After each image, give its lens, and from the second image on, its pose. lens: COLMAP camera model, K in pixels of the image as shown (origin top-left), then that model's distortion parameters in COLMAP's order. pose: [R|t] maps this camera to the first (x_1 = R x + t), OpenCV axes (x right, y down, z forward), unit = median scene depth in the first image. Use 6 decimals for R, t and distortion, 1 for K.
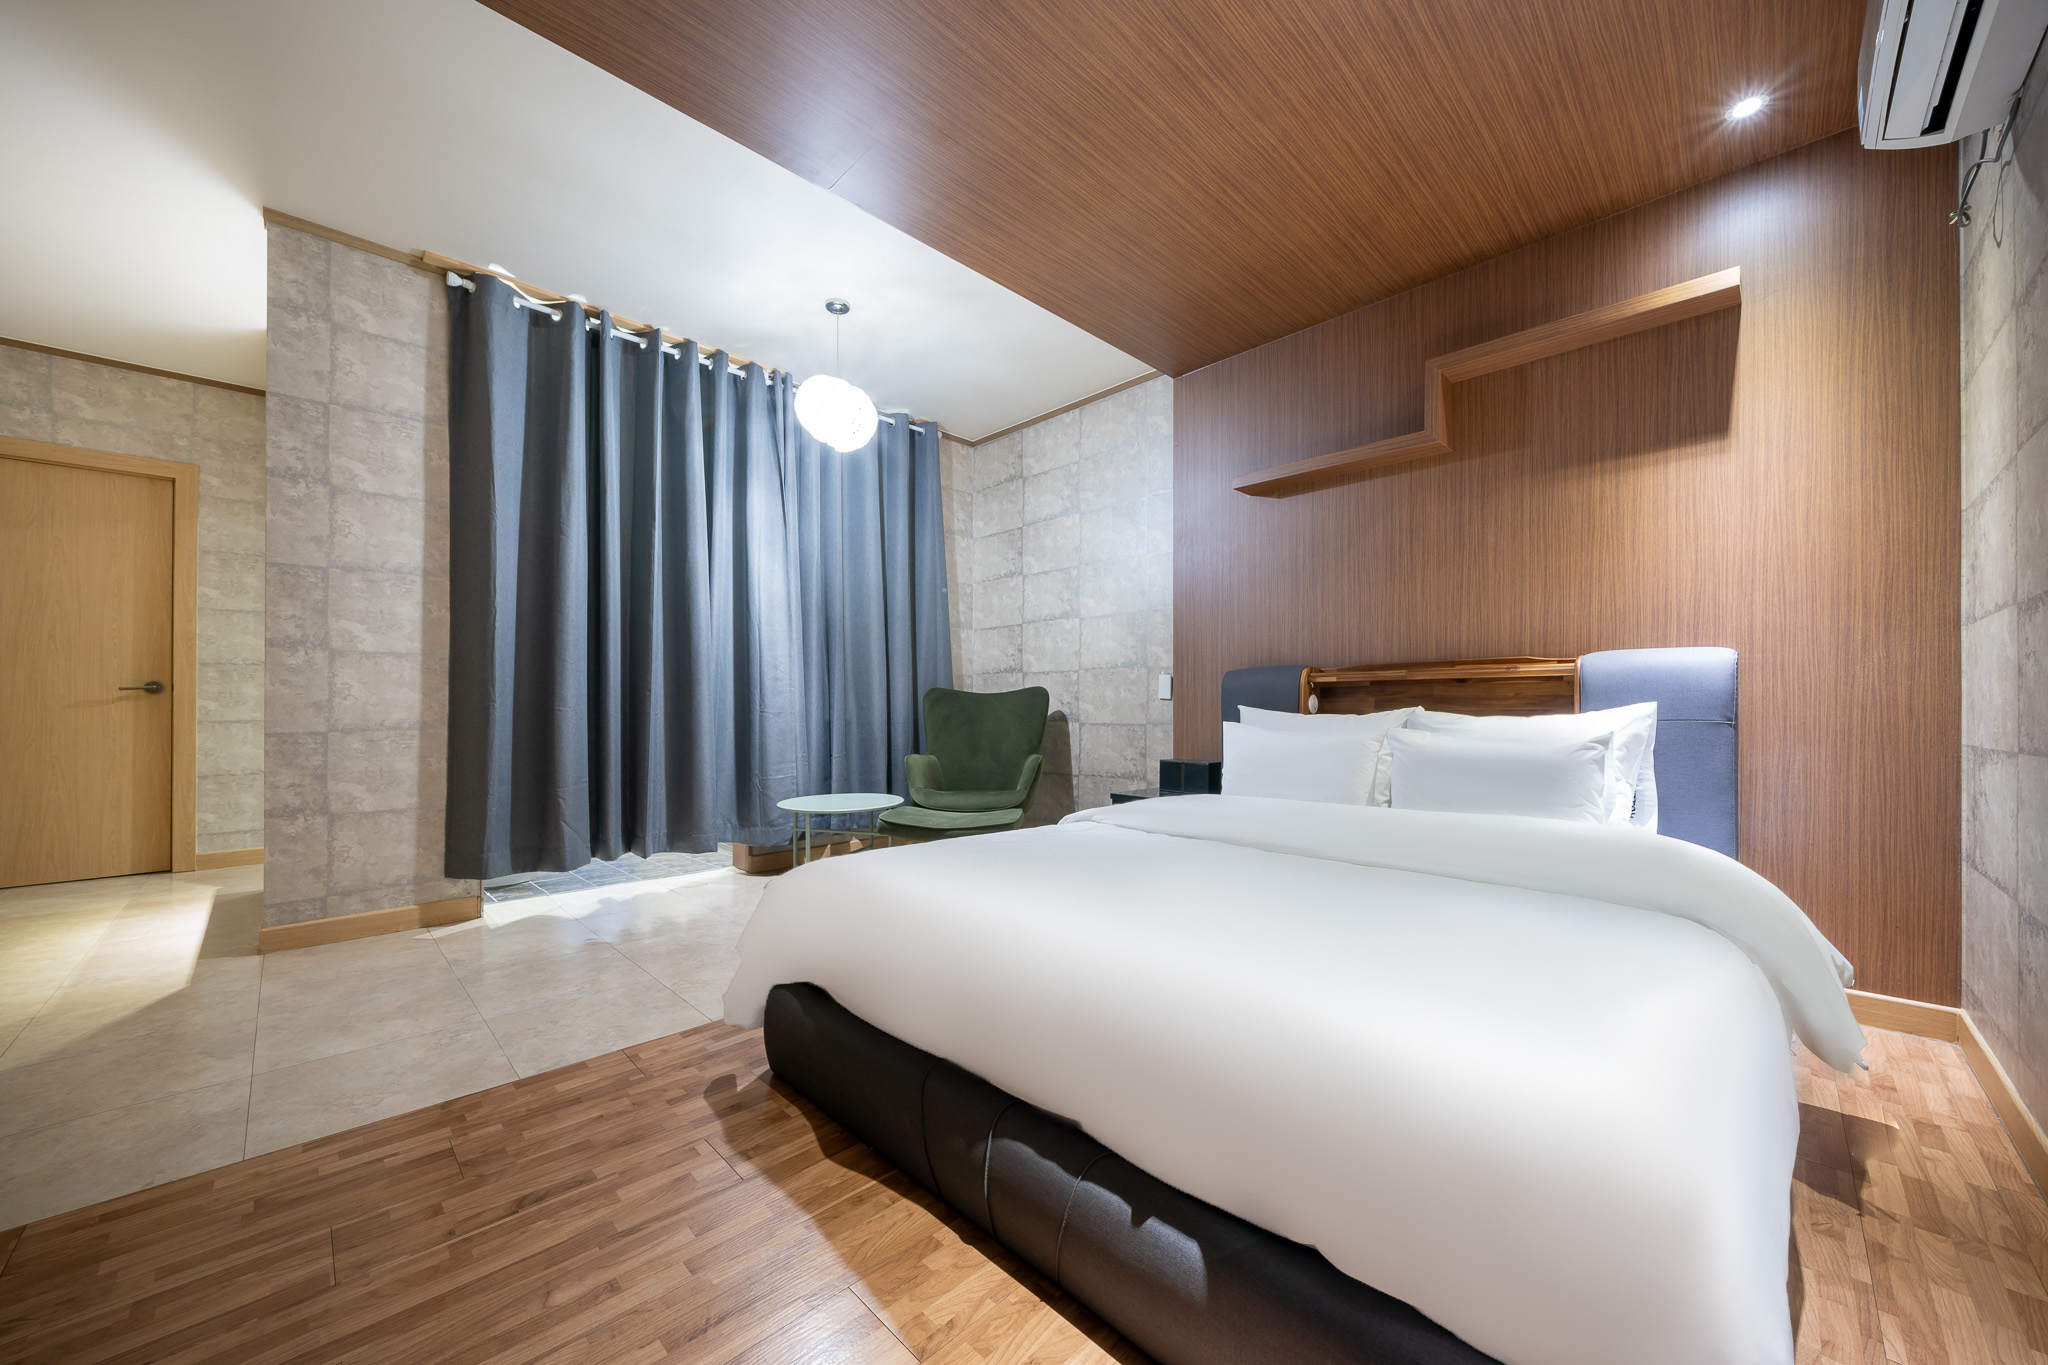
lens RADIAL K [[762.1, 0, 1005.4], [0, 762.1, 704.5], [0, 0, 1]] dist [-0.001192, 0.000024]
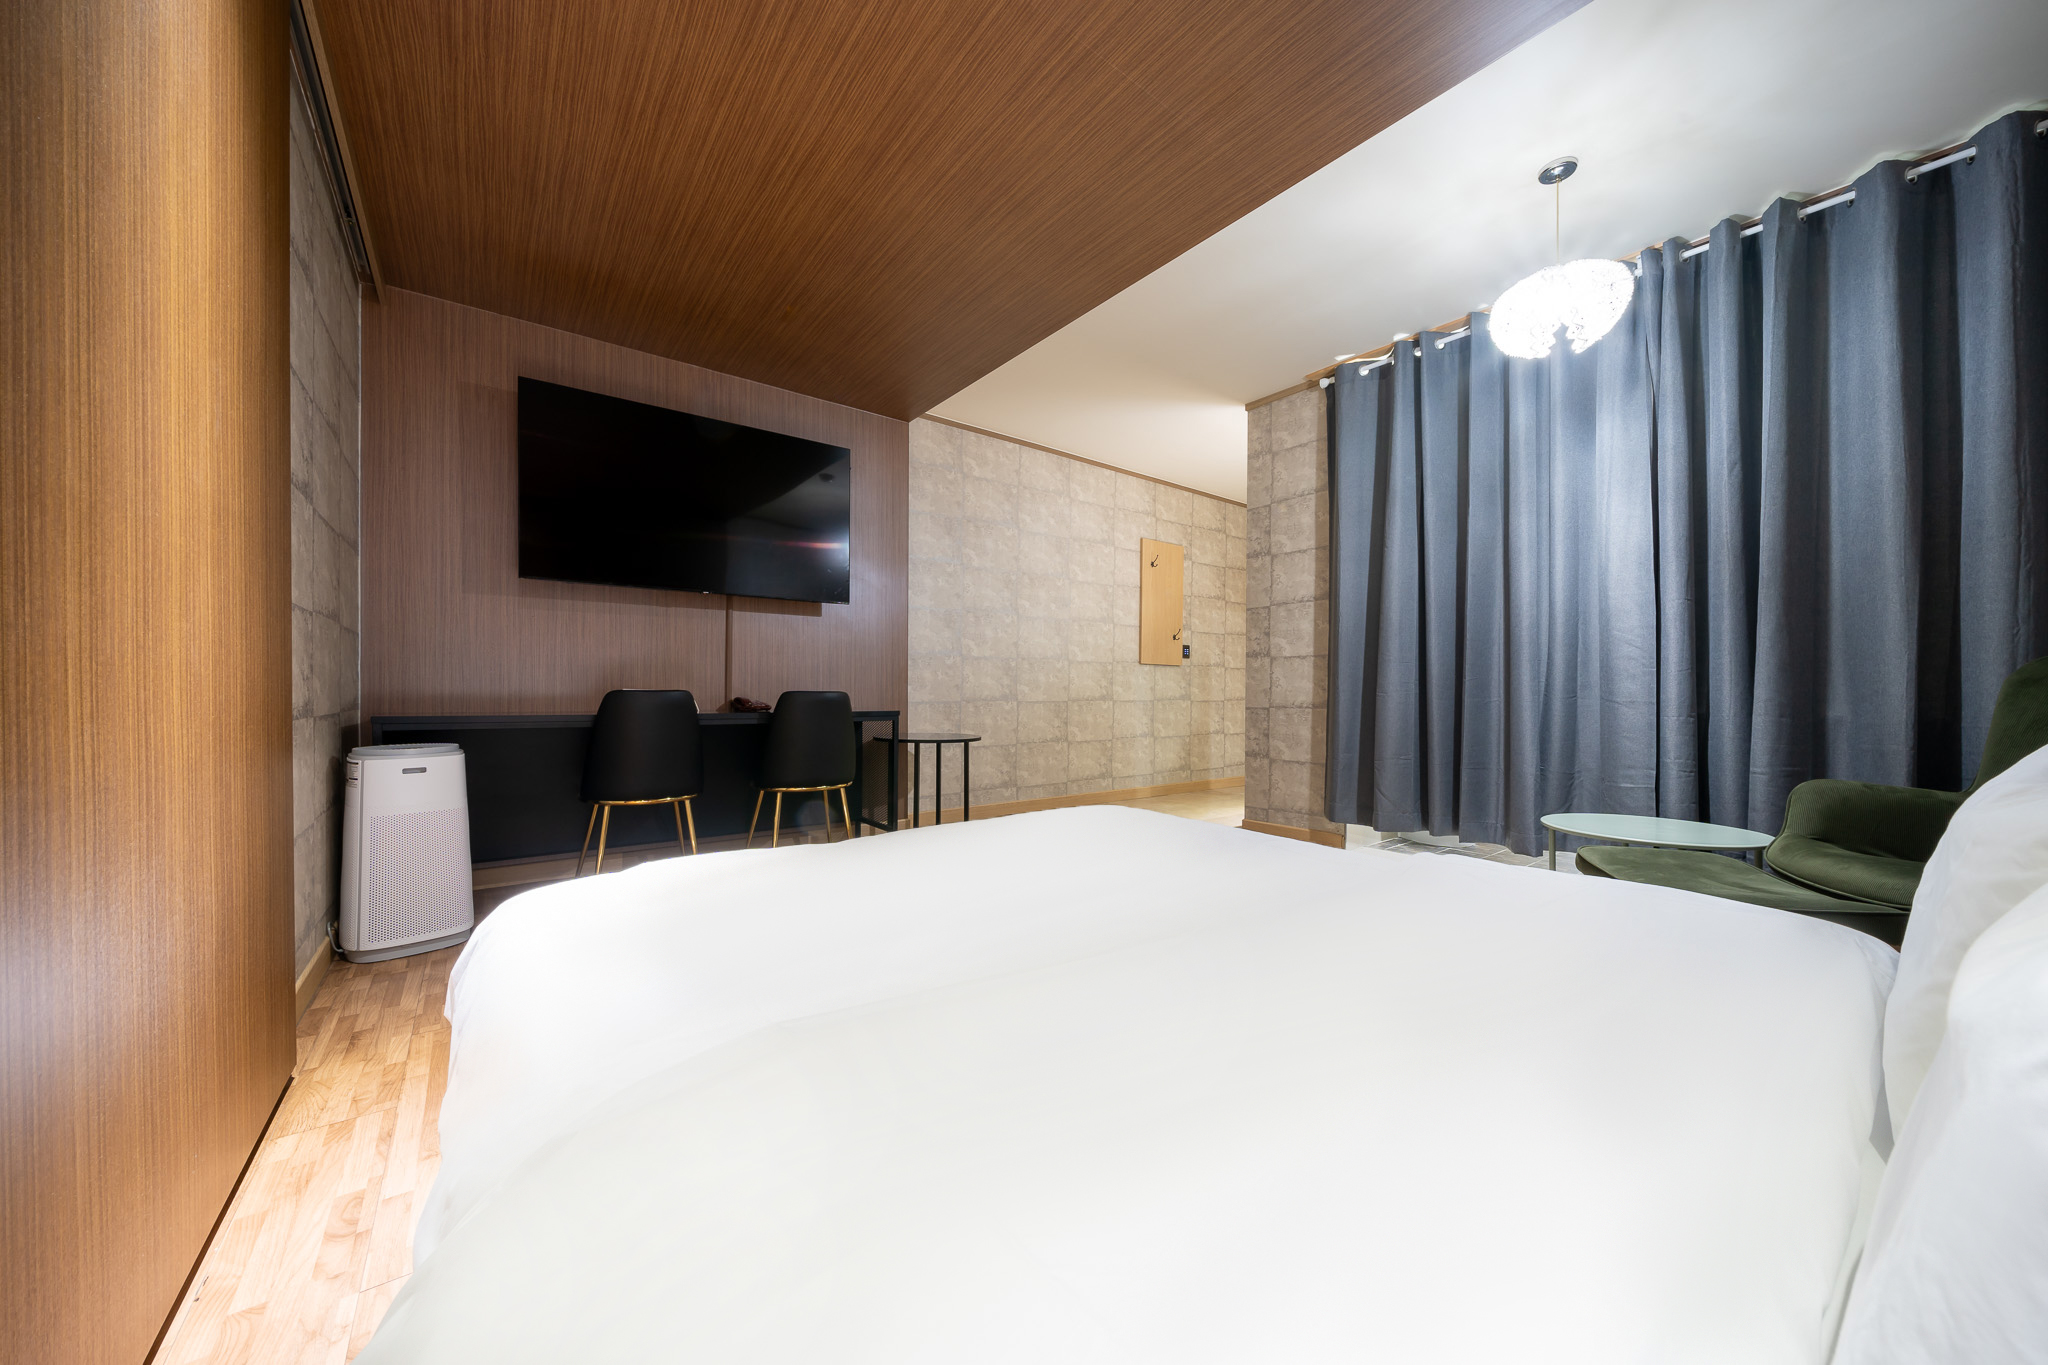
lens RADIAL K [[708.7, 0, 1027.0], [0, 708.7, 696.5], [0, 0, 1]] dist [-0.000147, -0.000002]
pose [[-0.118421, 0.004728, -0.992952, 0.998446], [-0.003473, 0.999981, 0.005176, 0.008565], [0.992957, 0.004062, -0.118402, 1.005588]]
